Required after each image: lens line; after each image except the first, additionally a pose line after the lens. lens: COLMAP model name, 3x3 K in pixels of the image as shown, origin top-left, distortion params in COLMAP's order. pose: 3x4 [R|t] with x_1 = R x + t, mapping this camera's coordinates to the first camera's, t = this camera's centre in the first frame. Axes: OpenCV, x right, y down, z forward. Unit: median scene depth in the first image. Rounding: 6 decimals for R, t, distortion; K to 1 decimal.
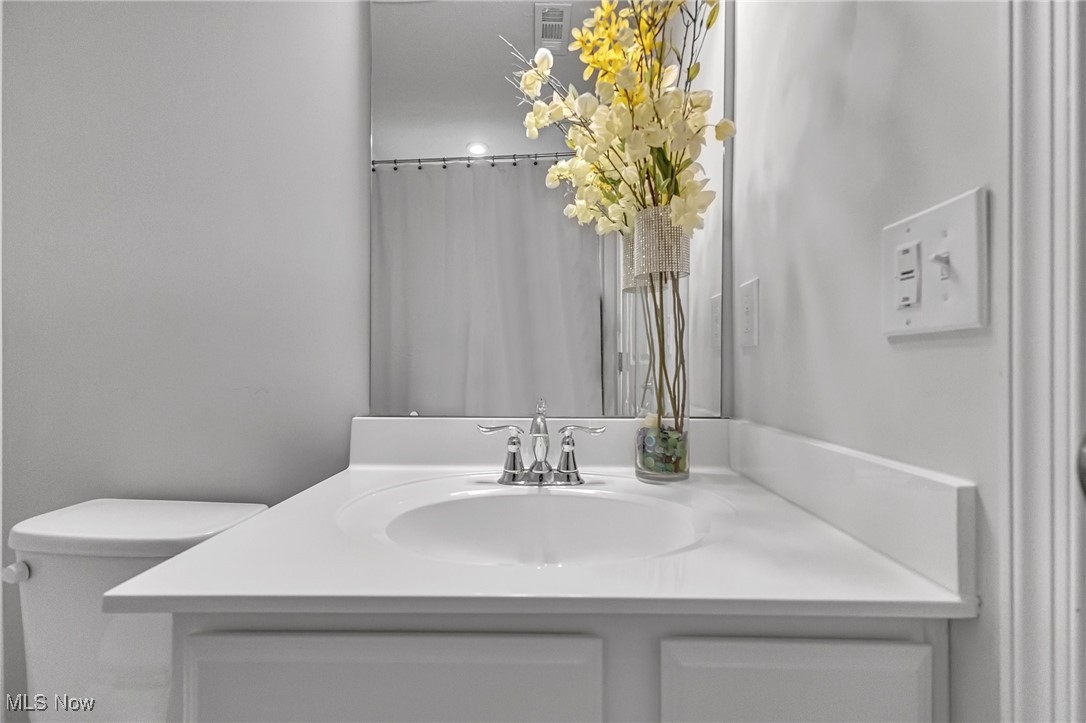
lens RADIAL K [[477.3, 0, 544.5], [0, 477.3, 368.4], [0, 0, 1]] dist [0.015249, -0.003571]
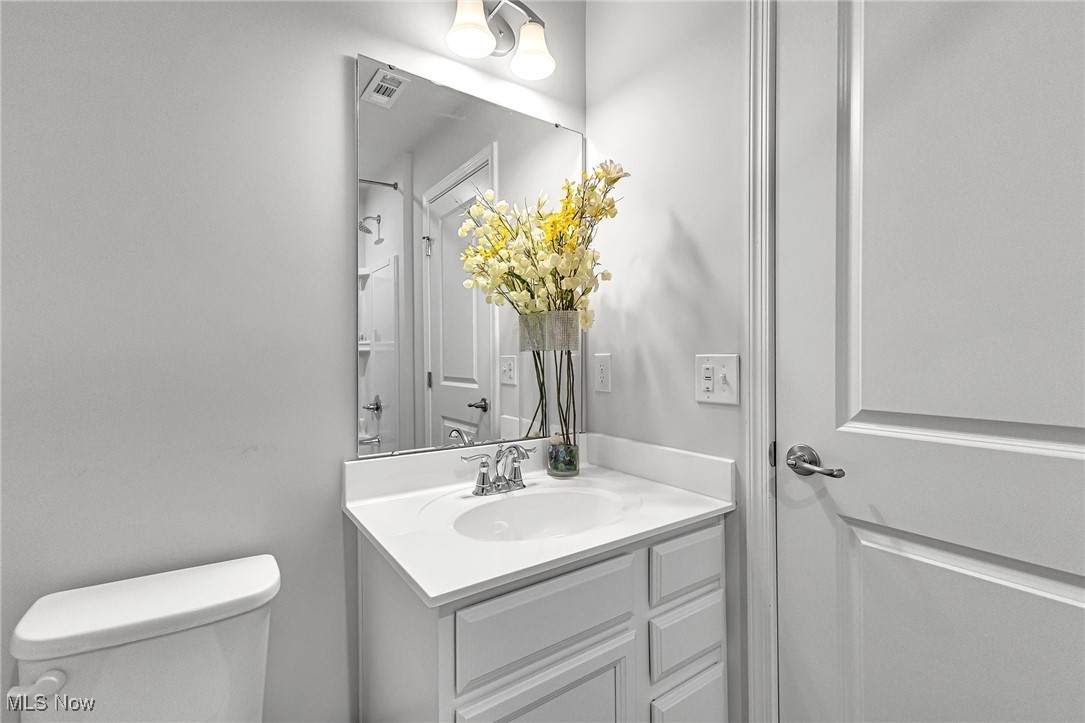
lens RADIAL K [[476.9, 0, 537.5], [0, 476.9, 358.1], [0, 0, 1]] dist [0.015249, -0.003571]
pose [[0.816647, -0.008799, 0.577071, -0.836942], [0.007916, 0.999960, 0.004044, -0.191988], [-0.577084, 0.001266, 0.816684, -0.302667]]
